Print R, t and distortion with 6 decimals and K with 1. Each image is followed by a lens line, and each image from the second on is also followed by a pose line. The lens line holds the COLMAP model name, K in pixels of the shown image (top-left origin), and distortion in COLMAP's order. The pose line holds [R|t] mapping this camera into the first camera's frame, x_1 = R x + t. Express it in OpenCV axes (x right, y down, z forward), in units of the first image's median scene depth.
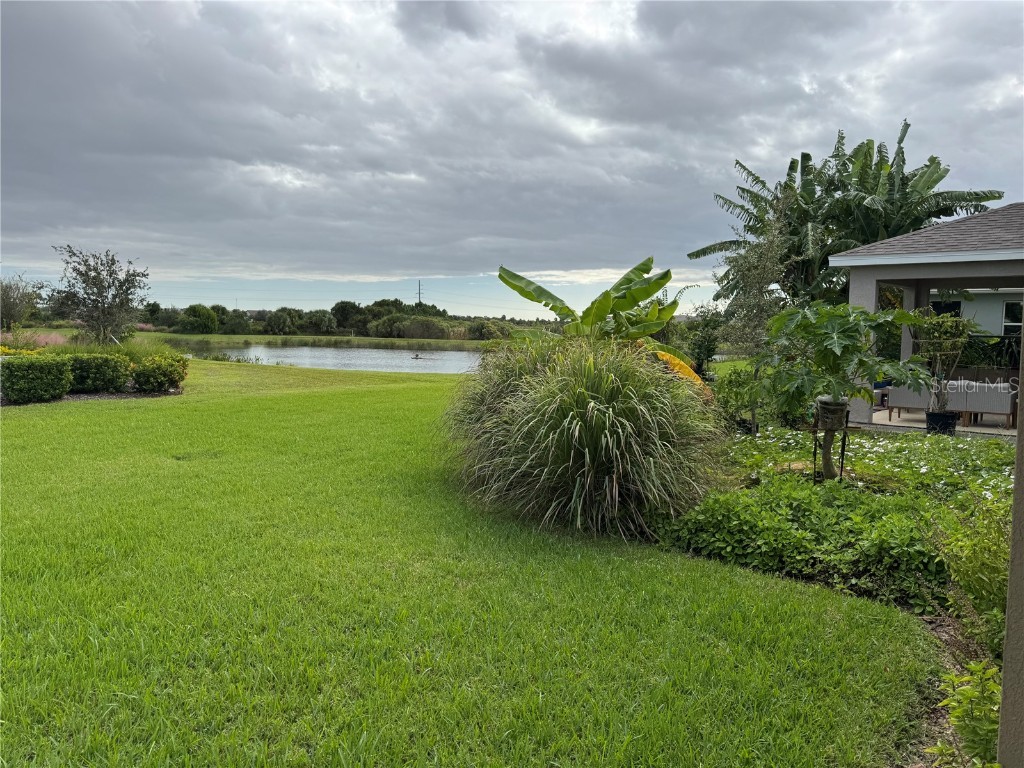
lens RADIAL K [[719.2, 0, 512.0], [0, 719.2, 384.0], [0, 0, 1]] dist [0.115264, -0.150856]
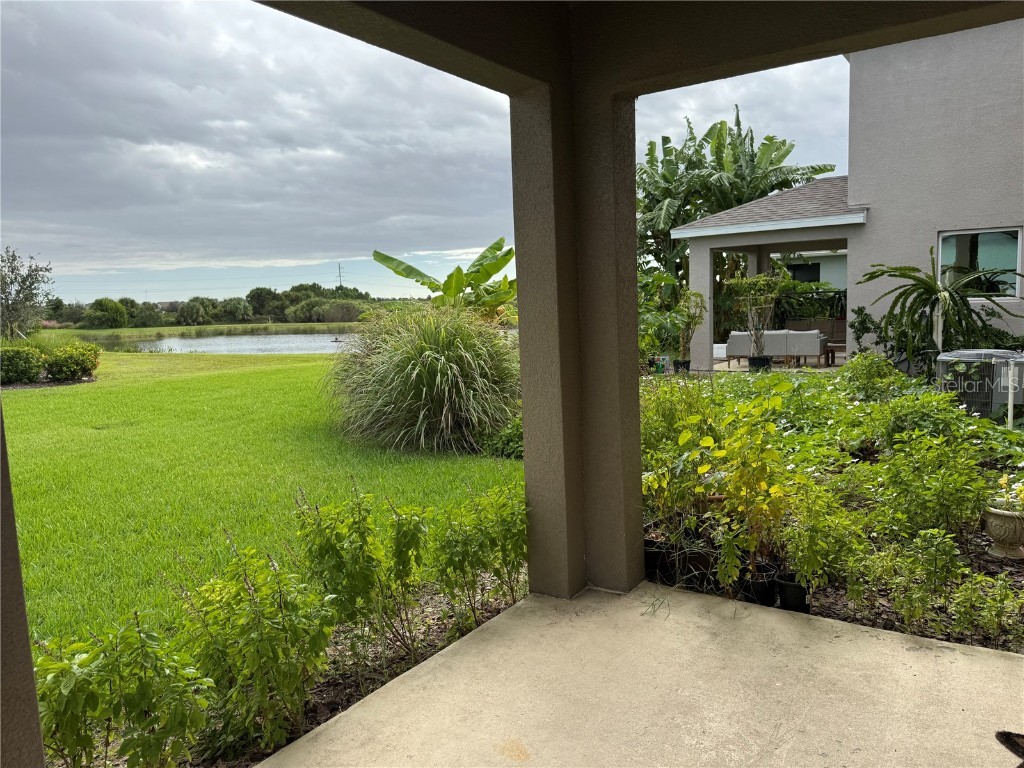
lens RADIAL K [[763.0, 0, 548.4], [0, 763.0, 422.9], [0, 0, 1]] dist [0.069932, -0.075348]
pose [[0.992743, -0.063251, 0.102273, 0.039865], [0.055884, 0.995739, 0.073357, 0.013620], [-0.106477, -0.067109, 0.992048, -0.091420]]
